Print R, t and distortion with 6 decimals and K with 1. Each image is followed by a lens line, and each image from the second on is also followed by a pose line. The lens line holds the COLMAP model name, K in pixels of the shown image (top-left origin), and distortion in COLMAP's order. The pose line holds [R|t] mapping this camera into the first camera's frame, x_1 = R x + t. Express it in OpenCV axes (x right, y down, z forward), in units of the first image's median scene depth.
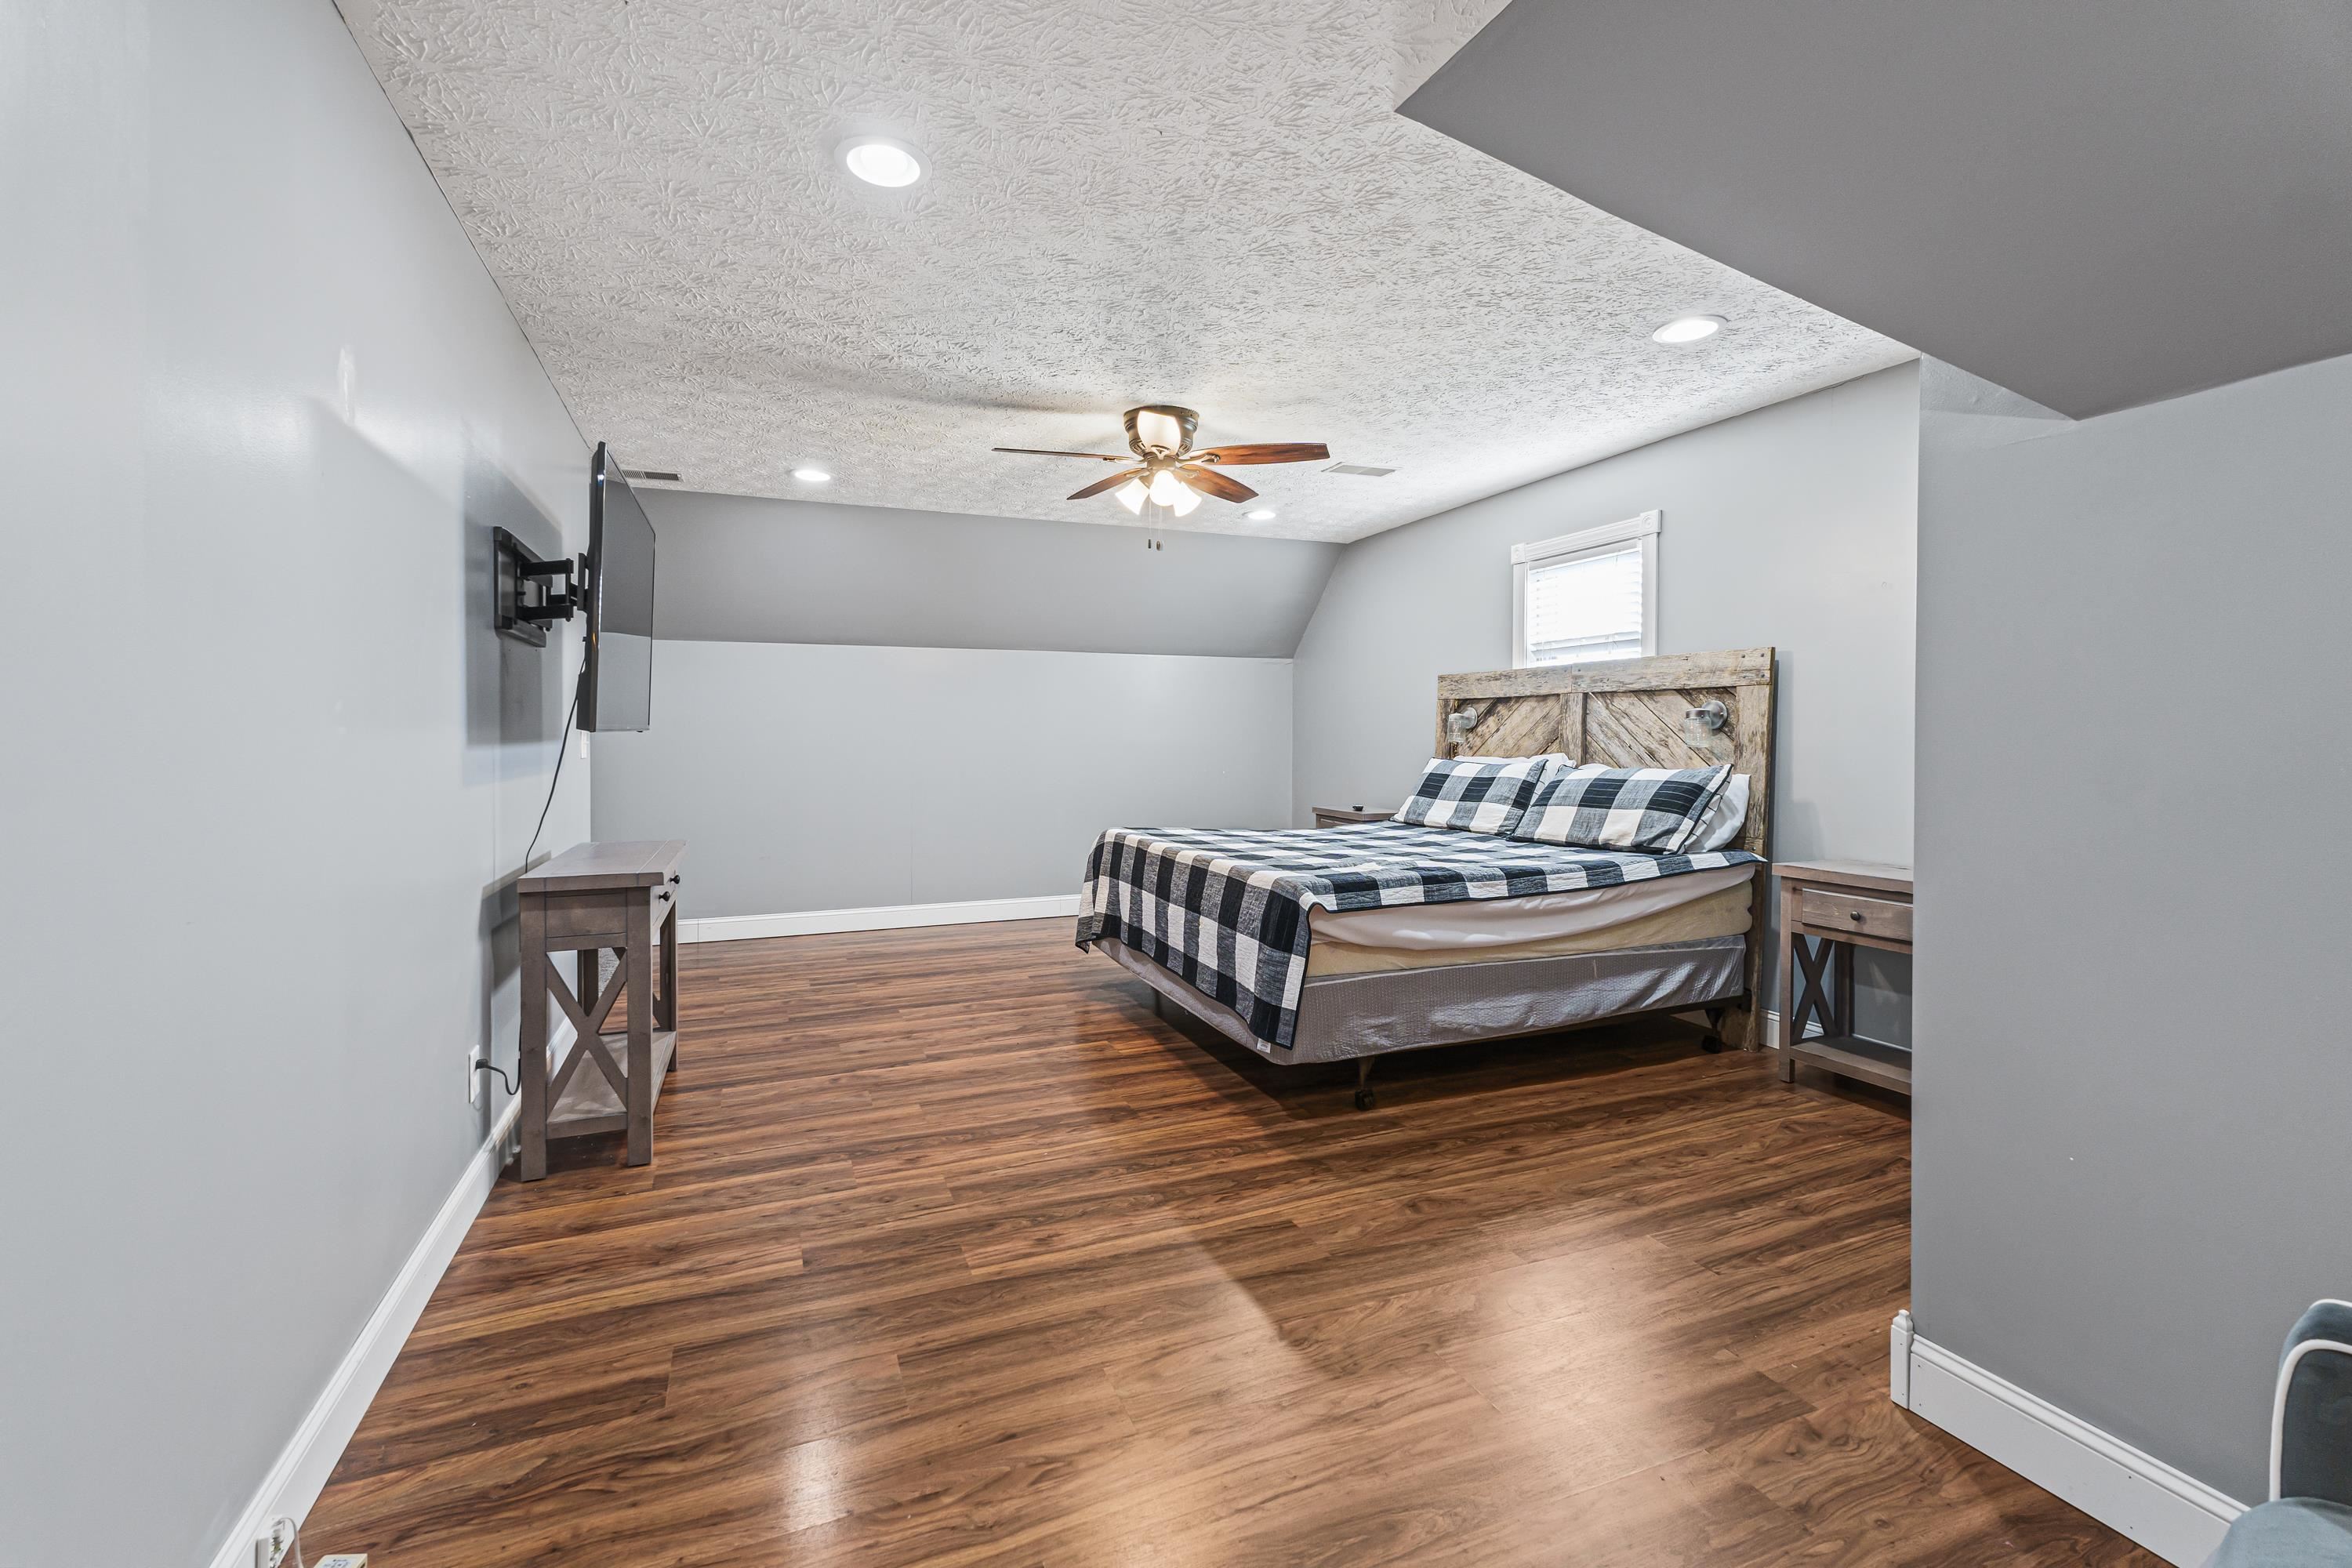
lens RADIAL K [[1025.0, 0, 1180.3], [0, 1025.0, 752.8], [0, 0, 1]] dist [0.005463, 0.000345]
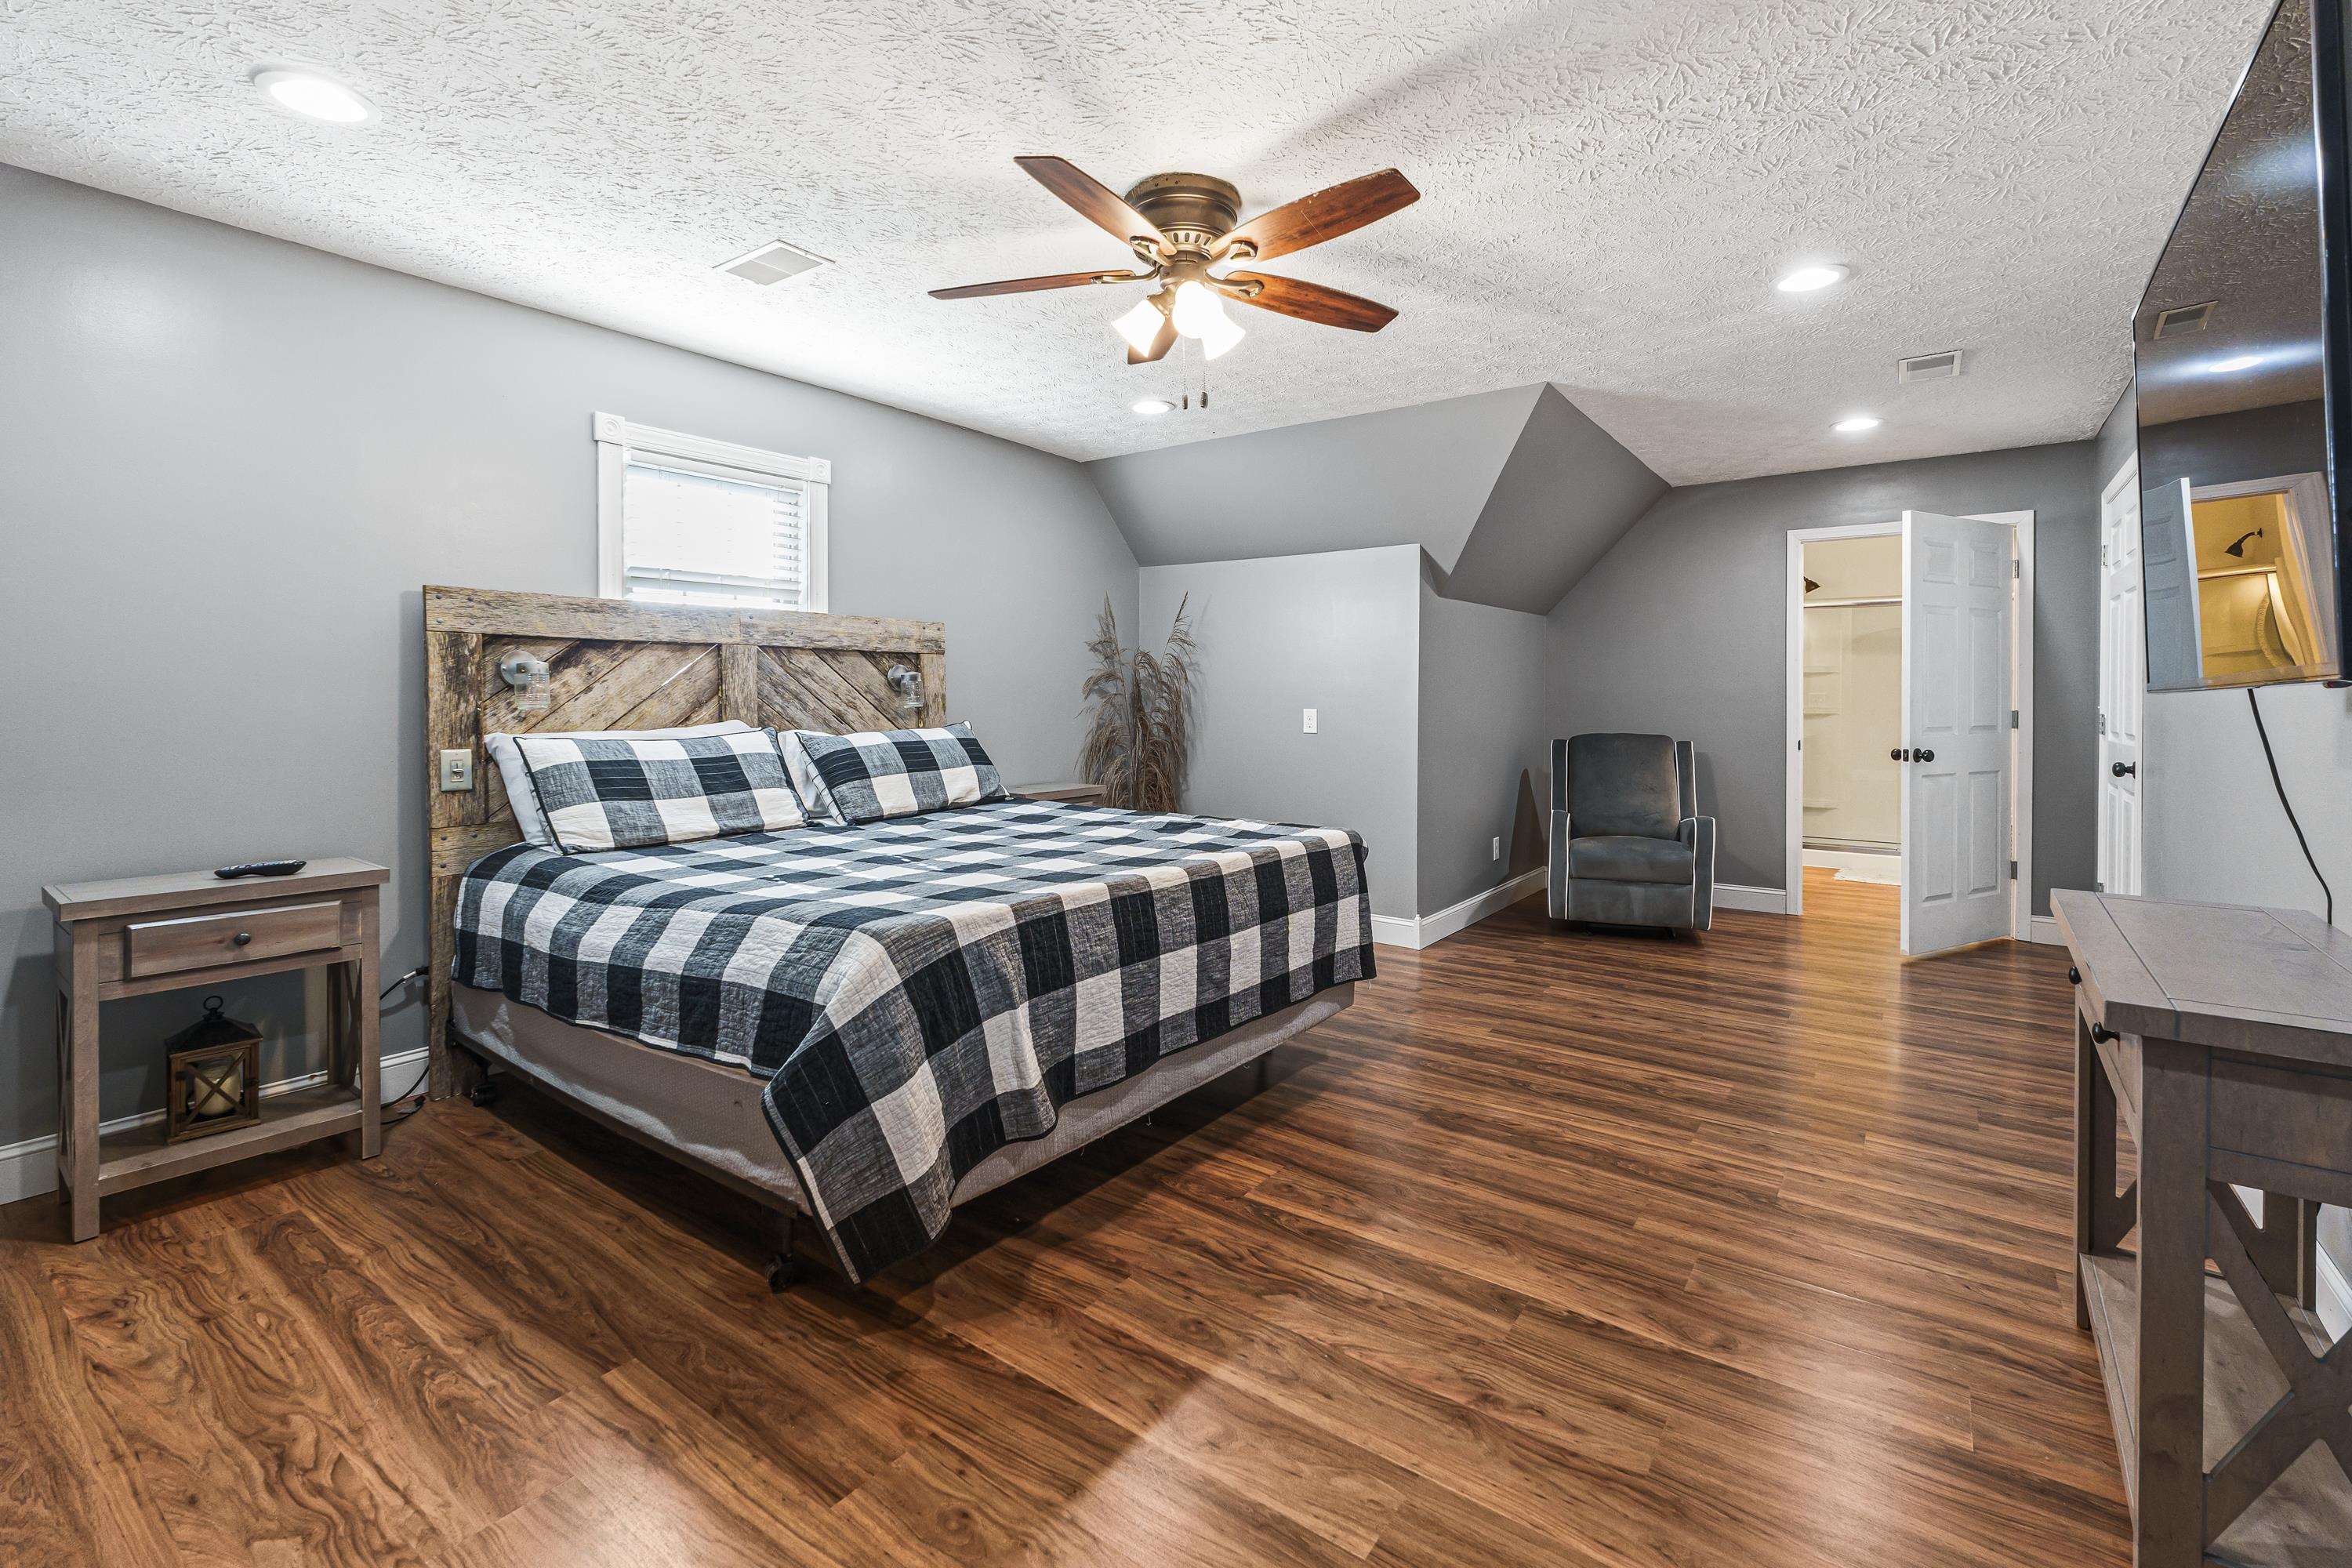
lens RADIAL K [[1020.9, 0, 1165.0], [0, 1020.9, 713.3], [0, 0, 1]] dist [0.003533, 0.000227]
pose [[-0.505432, -0.015525, 0.862727, -0.614599], [0.015412, 0.999516, 0.027016, -0.026988], [-0.862729, 0.026951, -0.504948, 1.443127]]
